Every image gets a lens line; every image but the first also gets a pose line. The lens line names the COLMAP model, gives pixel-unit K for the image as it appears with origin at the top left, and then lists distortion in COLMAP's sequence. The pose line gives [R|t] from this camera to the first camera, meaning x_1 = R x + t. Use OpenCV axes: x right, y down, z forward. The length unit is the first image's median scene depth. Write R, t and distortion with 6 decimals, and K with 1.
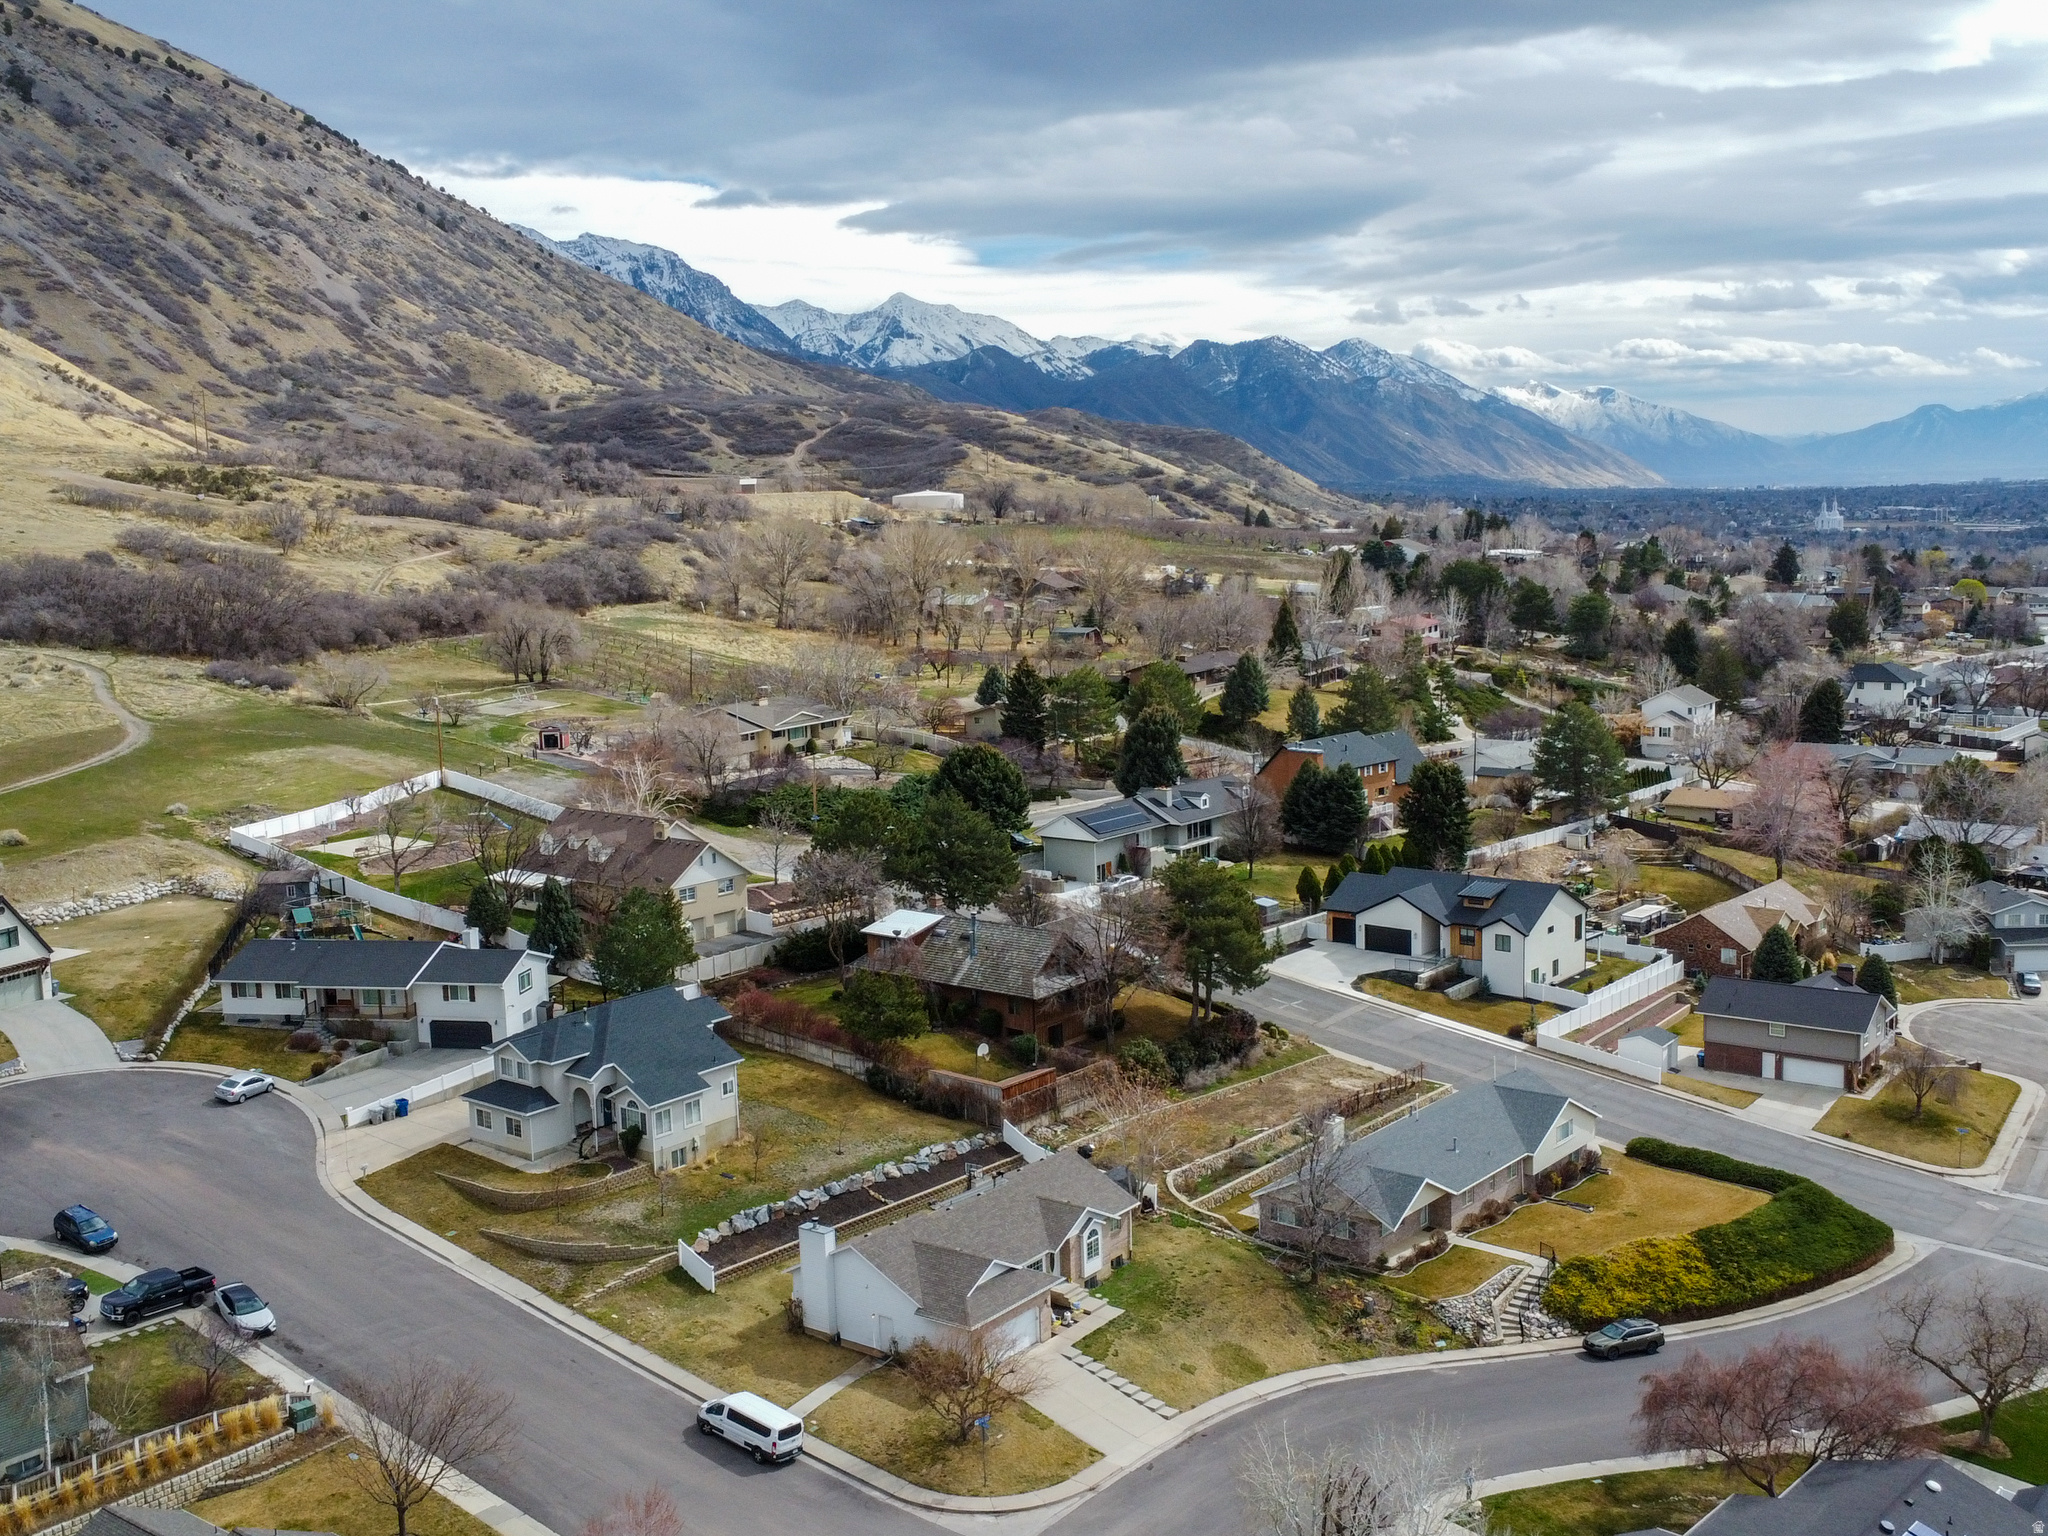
lens RADIAL K [[2064.9, 0, 1033.0], [0, 2064.9, 772.0], [0, 0, 1]] dist [0.002090, 0.015034]
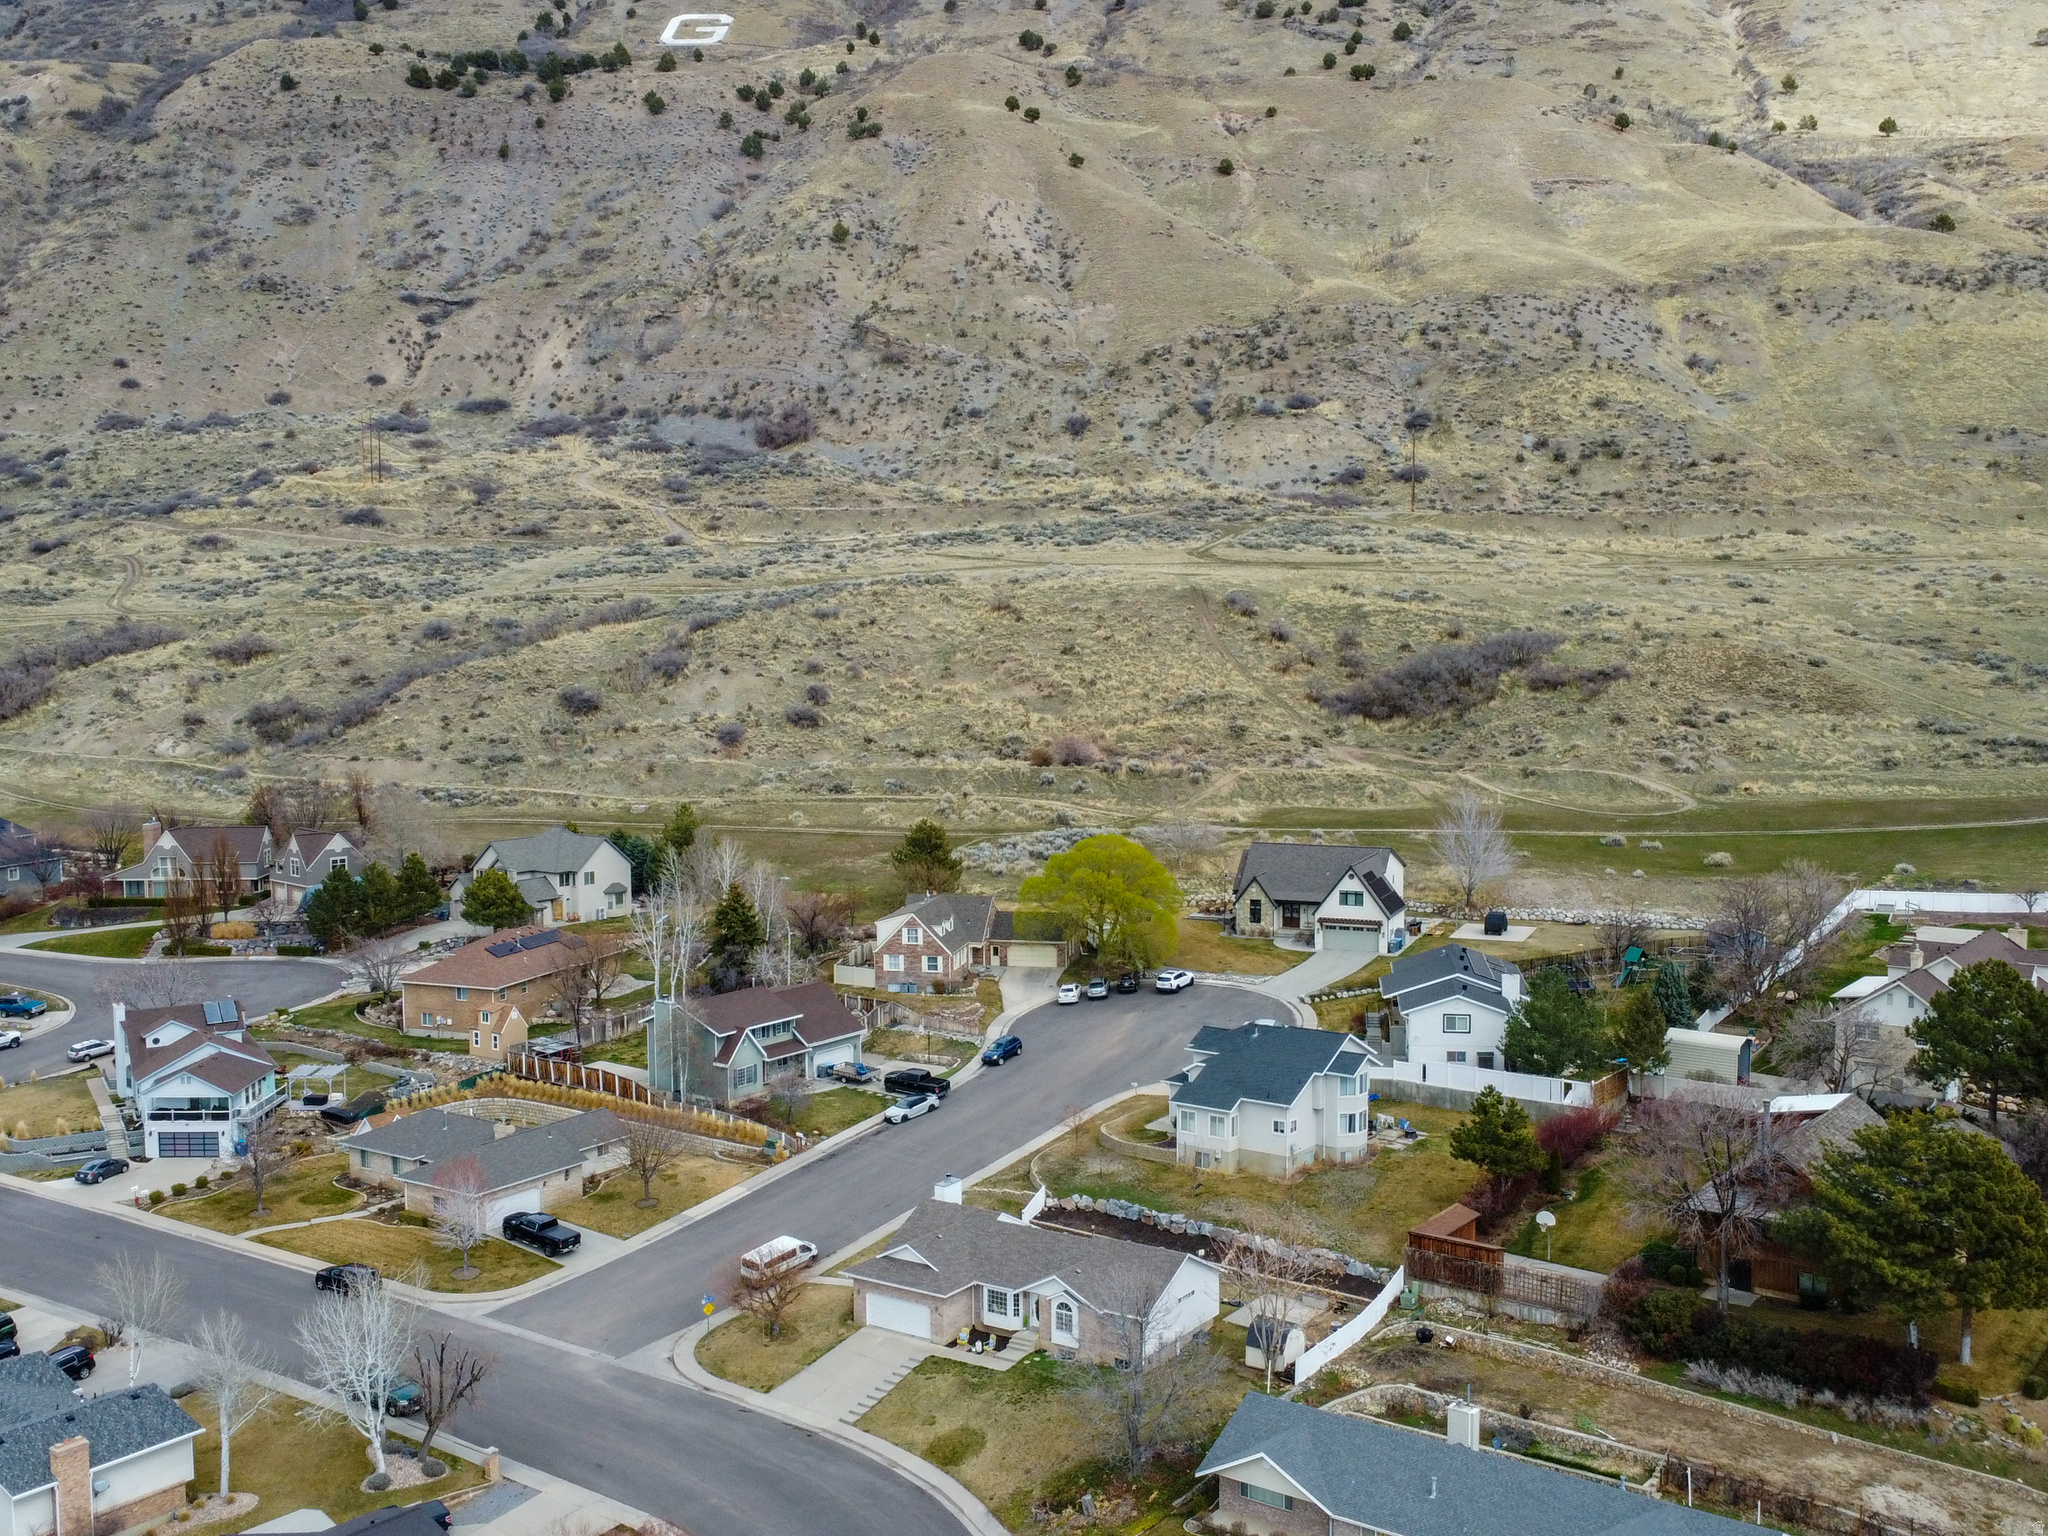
lens RADIAL K [[2064.9, 0, 1033.0], [0, 2064.9, 772.0], [0, 0, 1]] dist [0.002090, 0.015034]
pose [[0.044891, 0.117610, -0.992045, 0.130991], [-0.132371, 0.984990, 0.110784, -0.019423], [0.990183, 0.126345, 0.059785, 0.114555]]
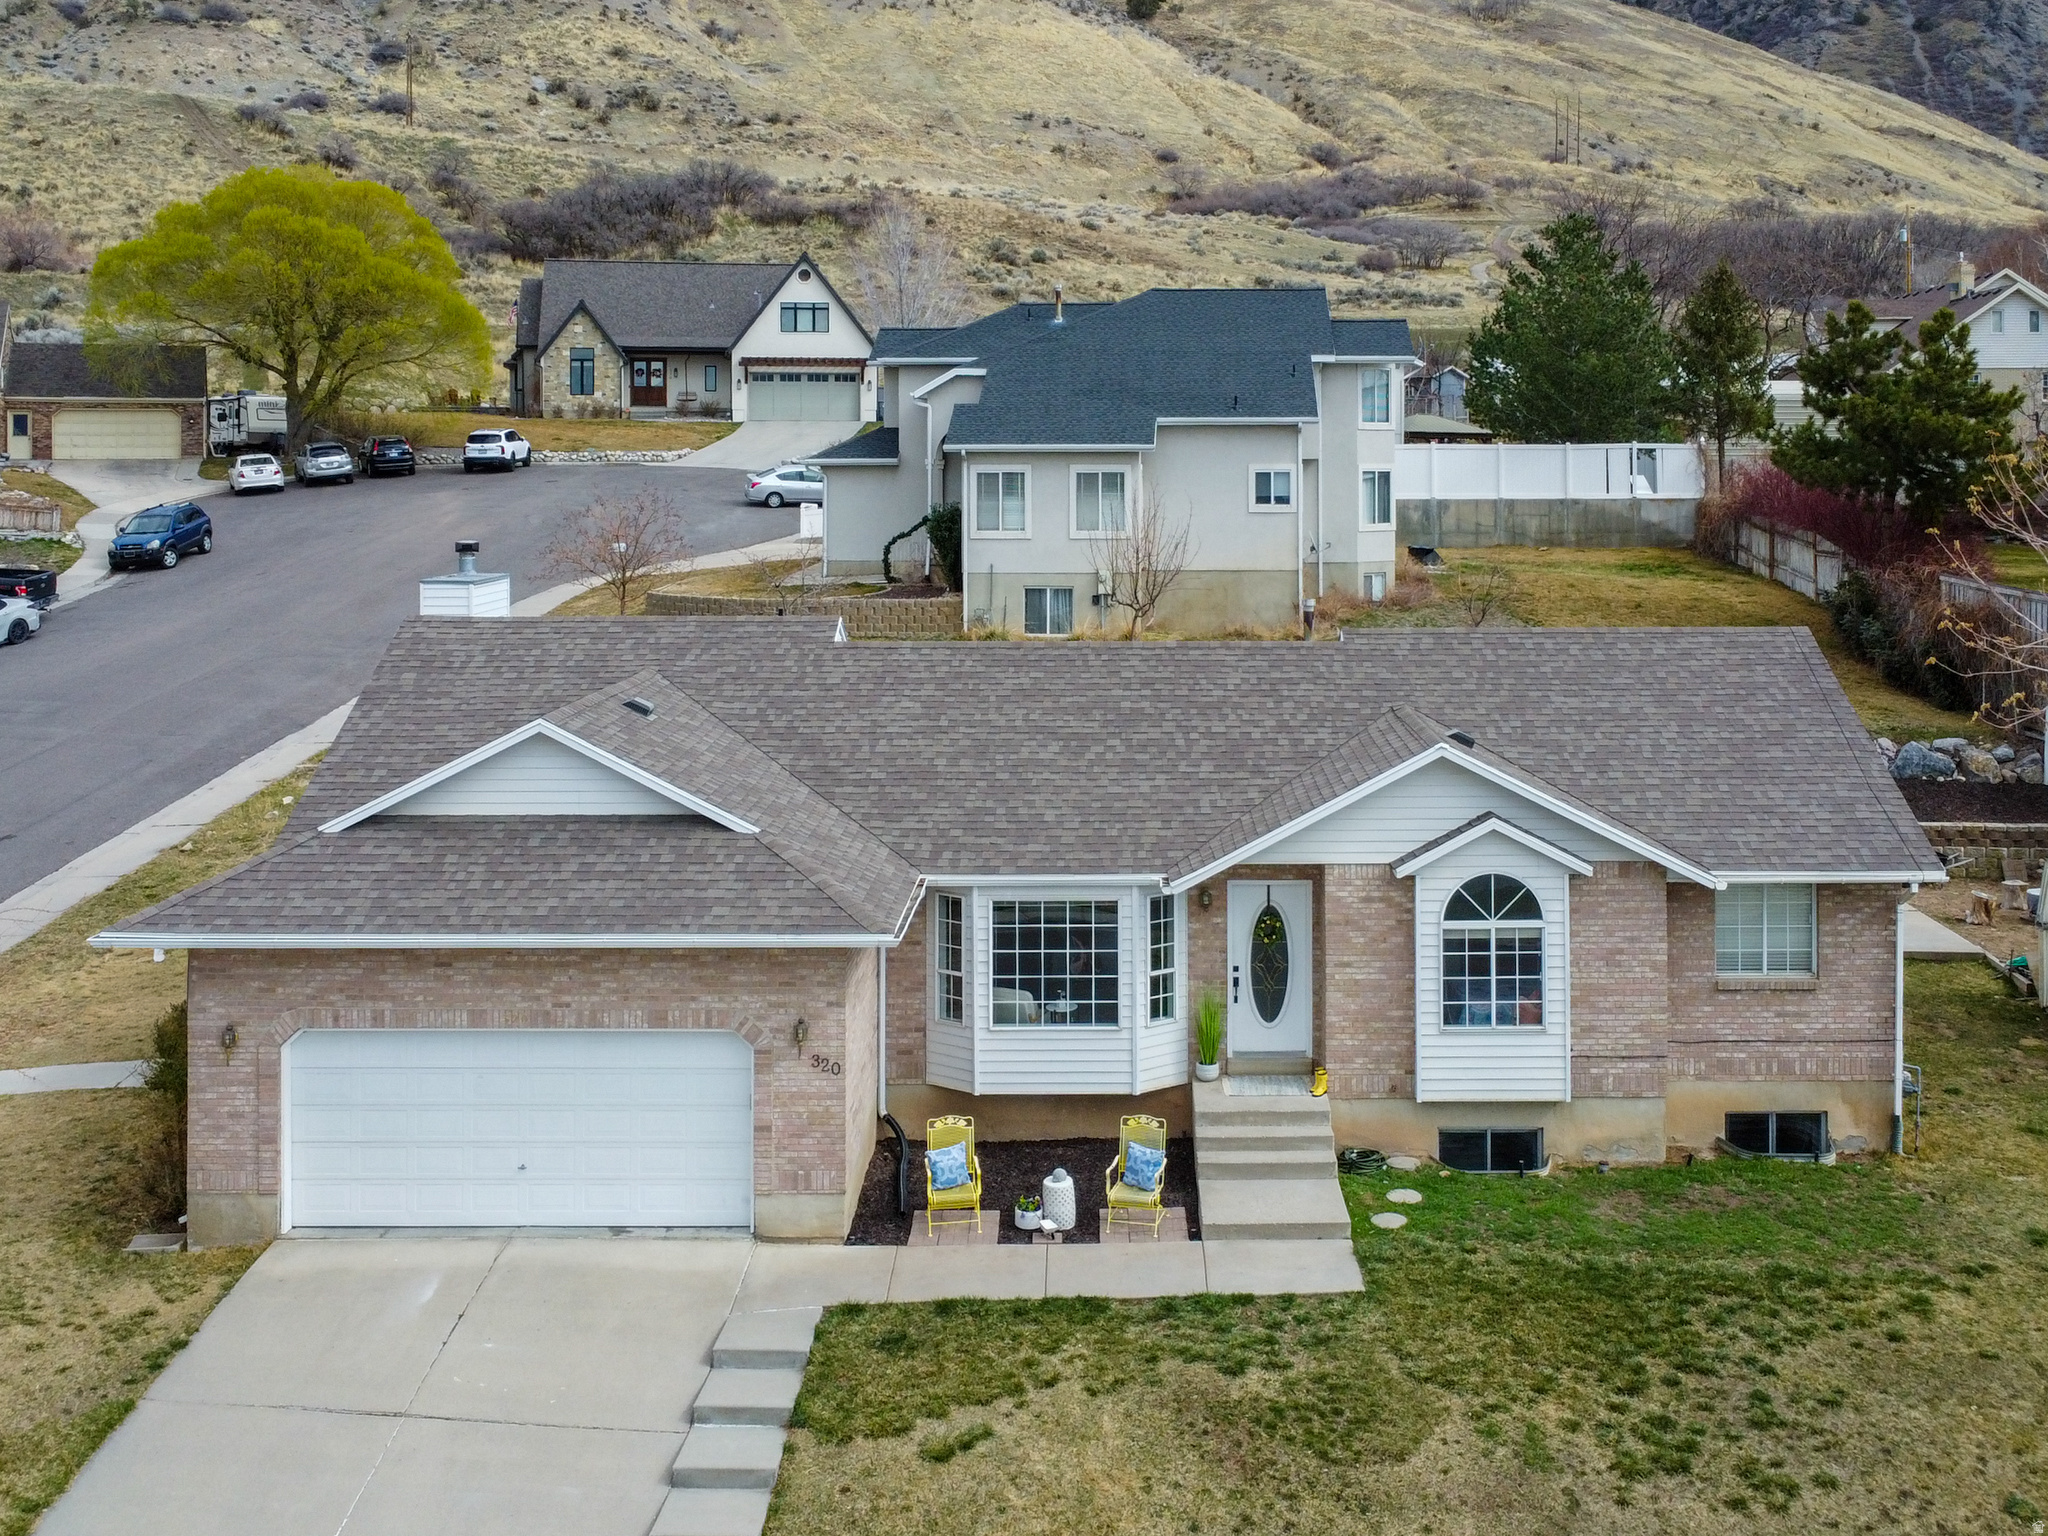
lens RADIAL K [[2129.5, 0, 1129.8], [0, 2129.5, 440.9], [0, 0, 1]] dist [0.007232, -0.010395]
pose [[0.599935, 0.019899, -0.799801, 0.022230], [-0.126797, 0.989421, -0.070494, 0.025590], [0.789937, 0.143704, 0.596111, 0.108378]]
